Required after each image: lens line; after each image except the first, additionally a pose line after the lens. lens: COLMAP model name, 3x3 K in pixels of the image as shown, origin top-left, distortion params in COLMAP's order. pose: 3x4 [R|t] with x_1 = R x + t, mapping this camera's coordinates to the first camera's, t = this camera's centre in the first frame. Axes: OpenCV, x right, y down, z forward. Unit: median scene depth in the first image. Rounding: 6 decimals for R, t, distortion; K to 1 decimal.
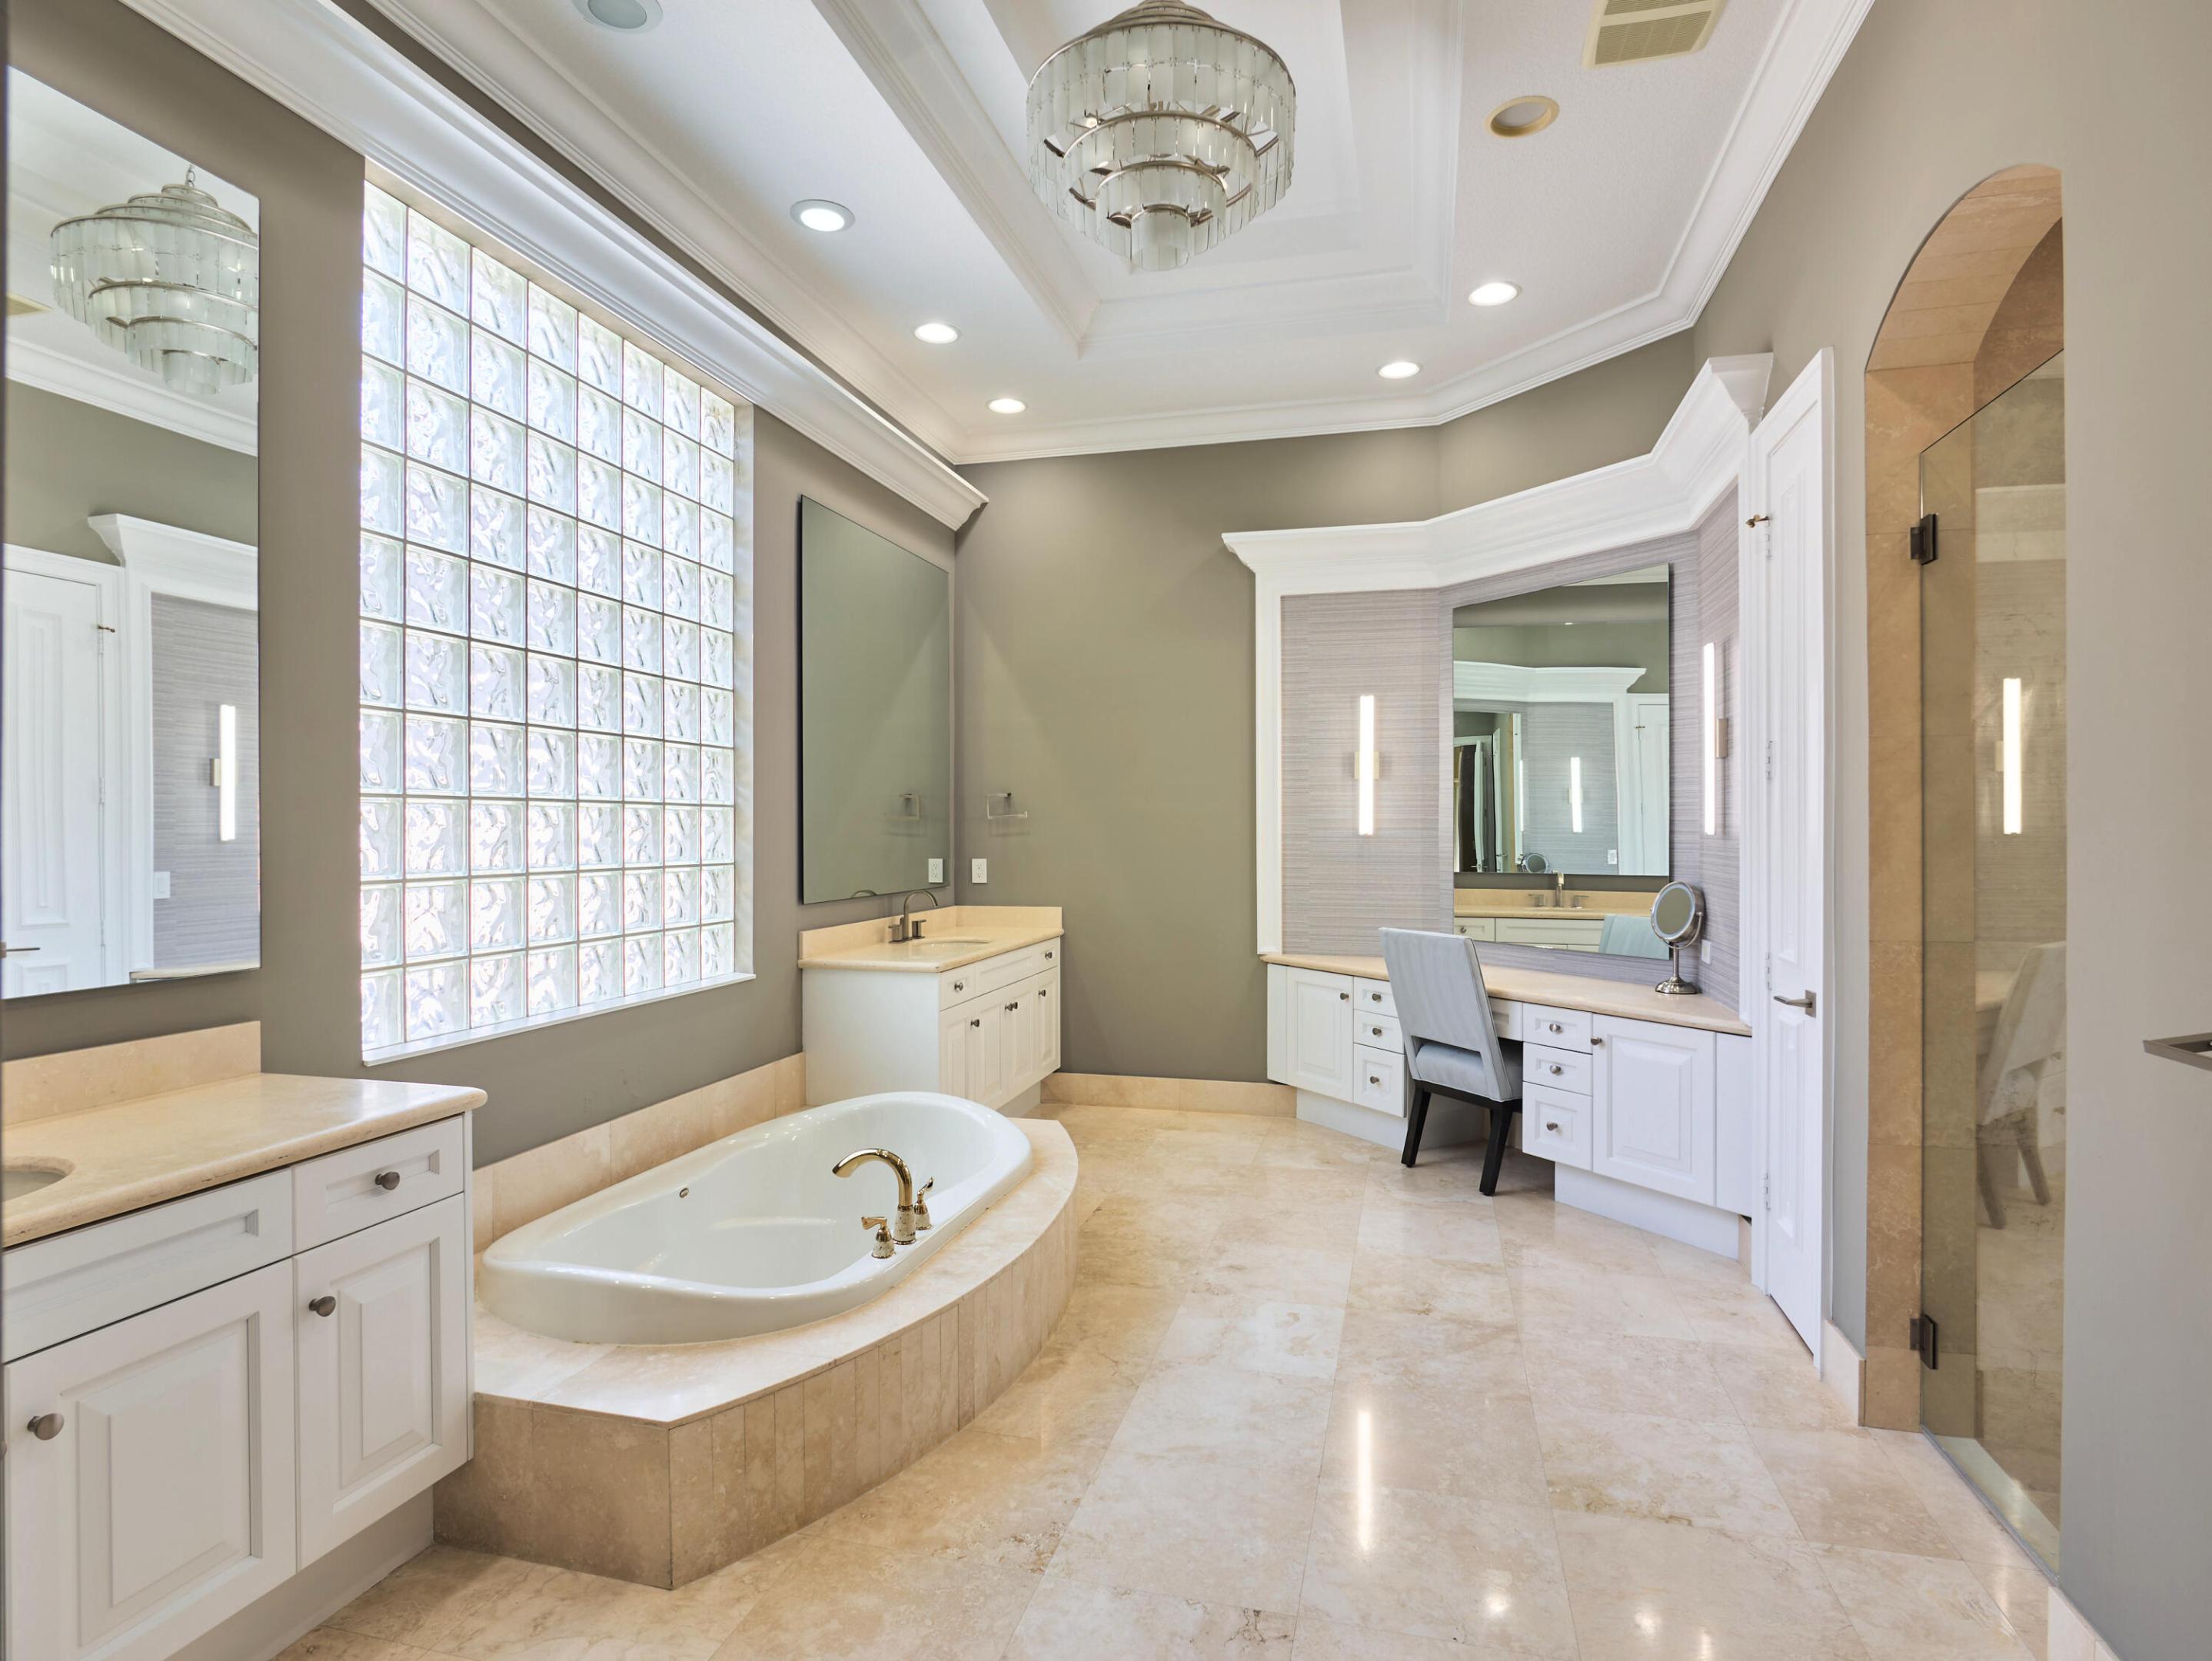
lens RADIAL K [[1197.5, 0, 1102.4], [0, 1197.5, 827.4], [0, 0, 1]] dist [-0.015389, 0.001196]
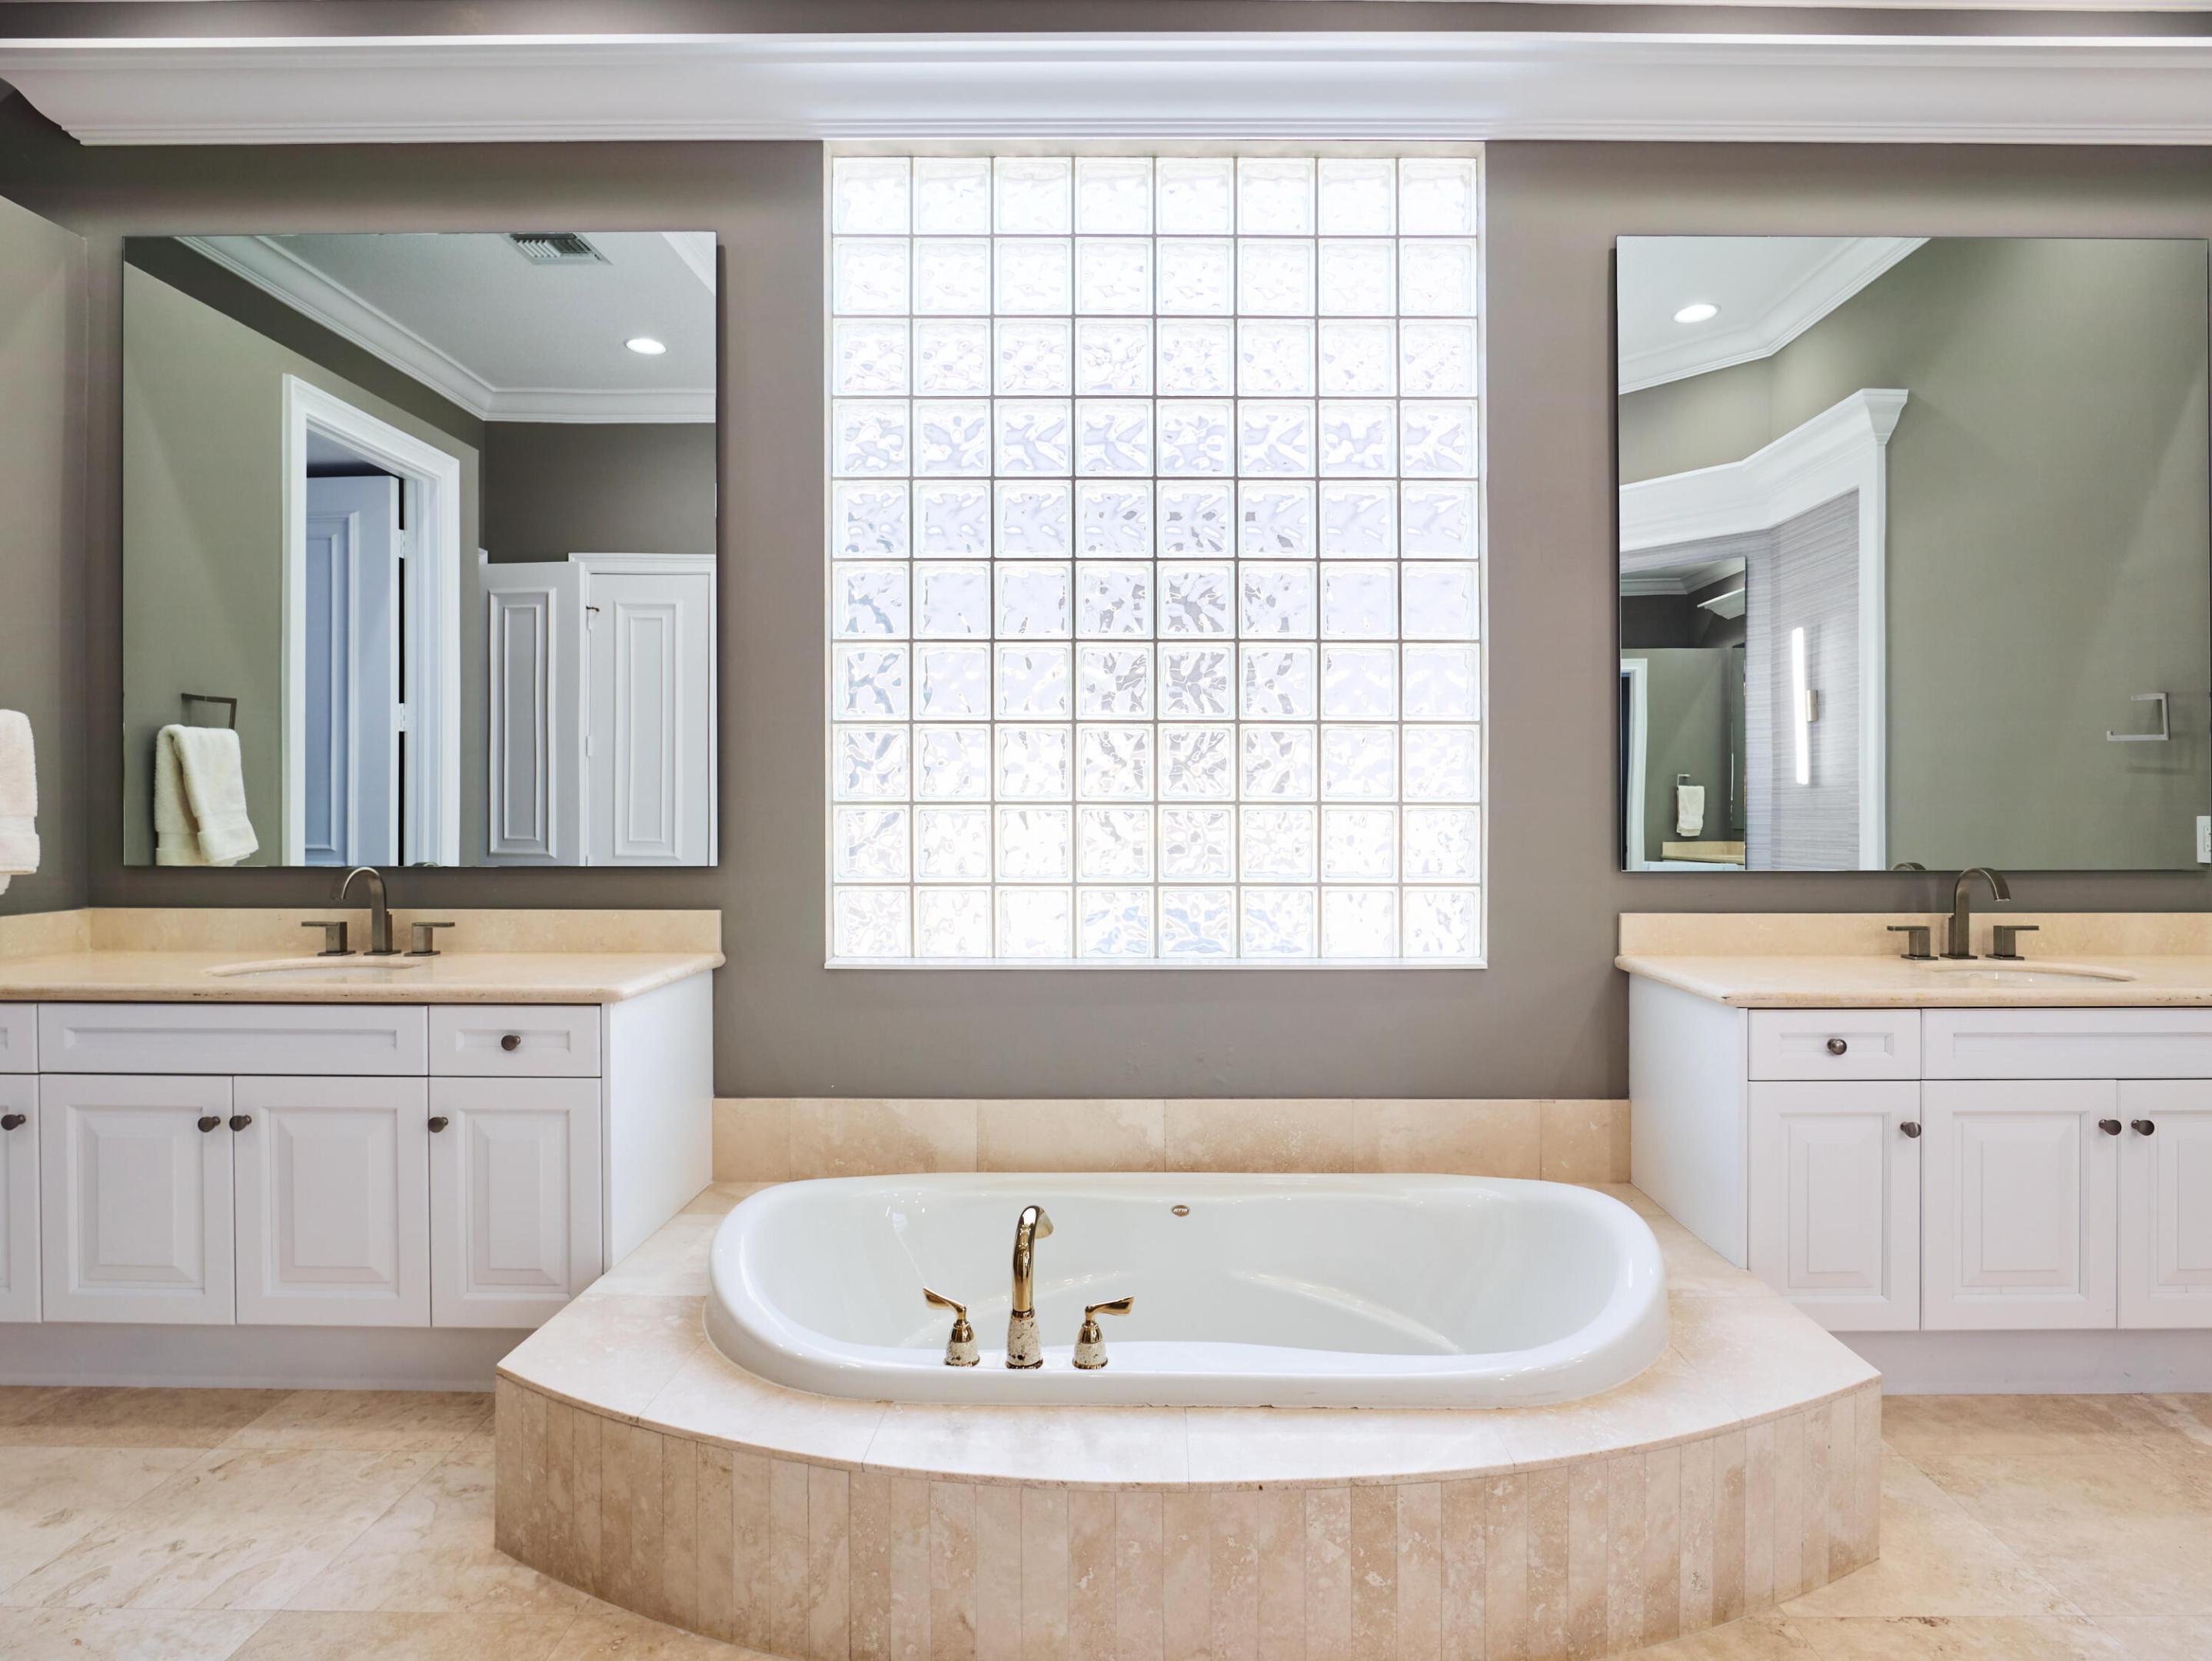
lens RADIAL K [[1218.7, 0, 1108.6], [0, 1218.7, 803.0], [0, 0, 1]] dist [-0.013941, 0.000219]
pose [[0.255800, 0.002721, -0.966726, 0.420867], [-0.001655, 0.999996, 0.002377, 0.036234], [0.966728, 0.000992, 0.255803, 0.765658]]
